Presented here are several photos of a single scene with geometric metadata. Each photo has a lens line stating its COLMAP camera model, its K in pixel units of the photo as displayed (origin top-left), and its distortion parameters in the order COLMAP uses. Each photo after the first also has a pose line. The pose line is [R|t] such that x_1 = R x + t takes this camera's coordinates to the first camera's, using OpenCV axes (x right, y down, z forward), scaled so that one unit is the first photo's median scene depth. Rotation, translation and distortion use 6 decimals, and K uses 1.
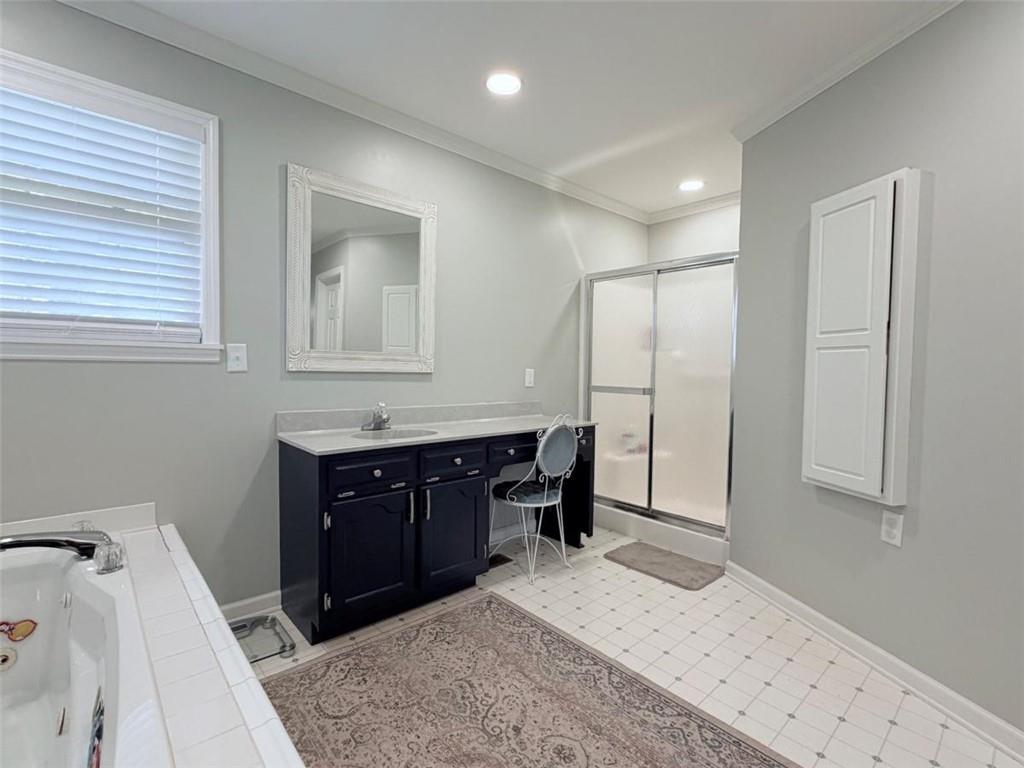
lens RADIAL K [[479.0, 0, 513.3], [0, 479.0, 382.6], [0, 0, 1]] dist [-0.000013, -0.000053]
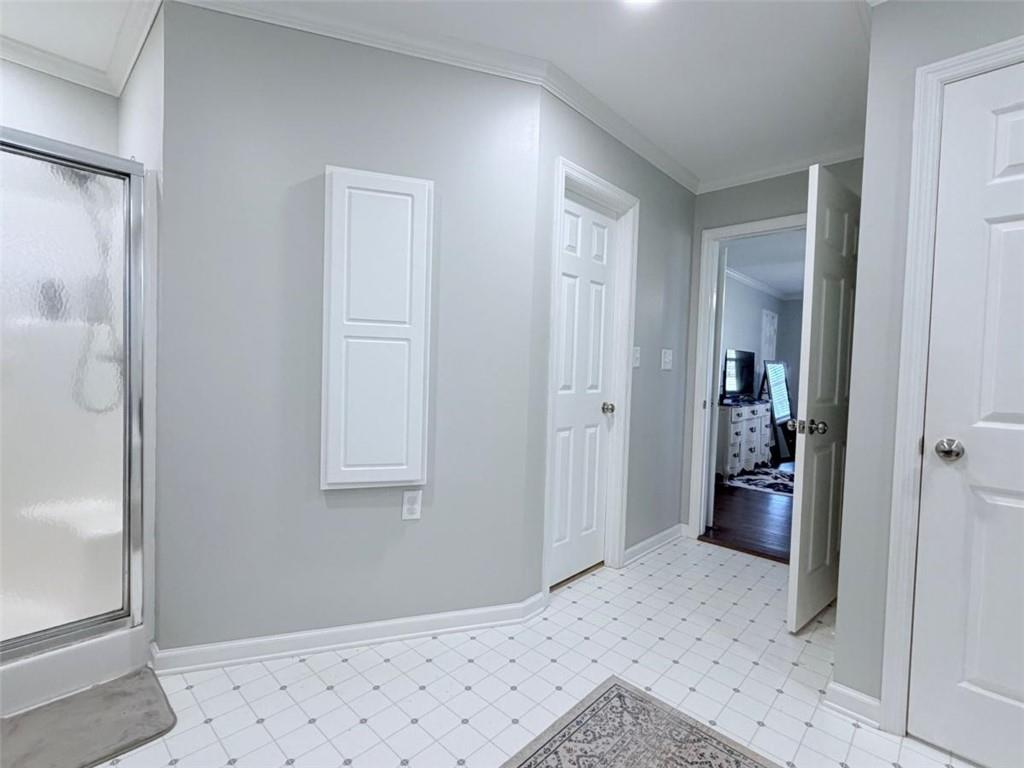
lens RADIAL K [[479.0, 0, 512.0], [0, 479.0, 381.5], [0, 0, 1]] dist [-0.000013, -0.000053]
pose [[-0.078607, -0.054016, 0.995441, -0.315505], [-0.002382, 0.998538, 0.053996, -0.041556], [-0.996903, 0.001874, -0.078621, 0.861899]]
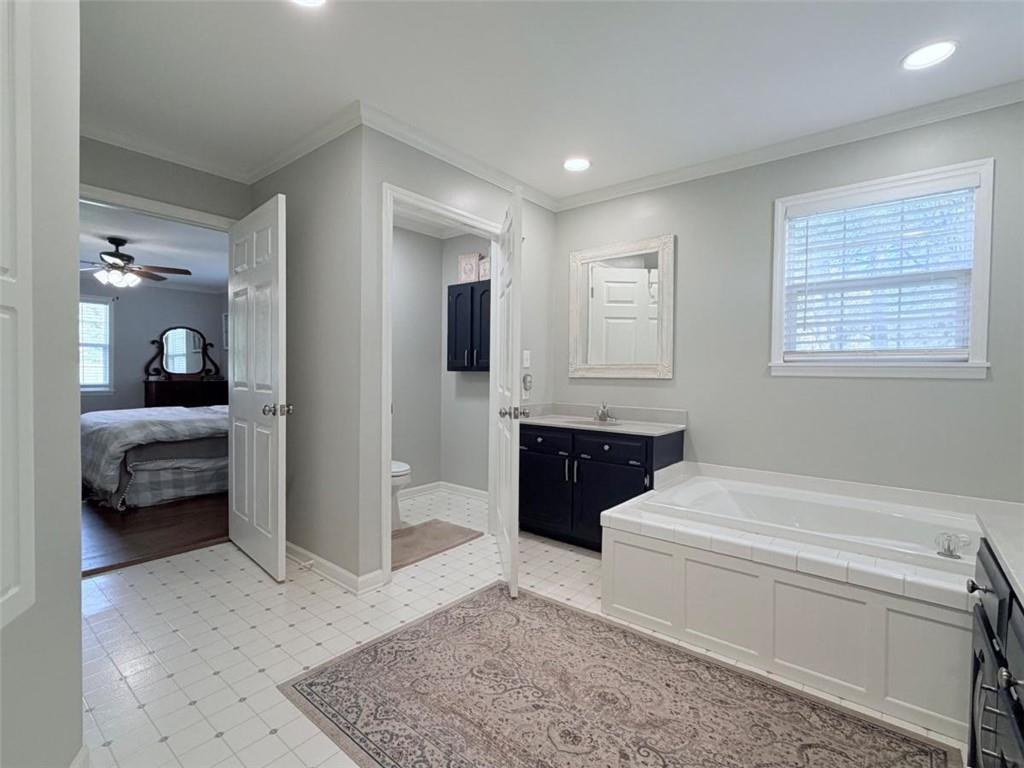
lens RADIAL K [[479.0, 0, 513.9], [0, 479.0, 386.2], [0, 0, 1]] dist [-0.000013, -0.000053]
pose [[-0.987895, -0.027862, -0.152601, 0.324505], [-0.037144, 0.997607, 0.058315, -0.046379], [0.150611, 0.063277, -0.986566, 1.547944]]
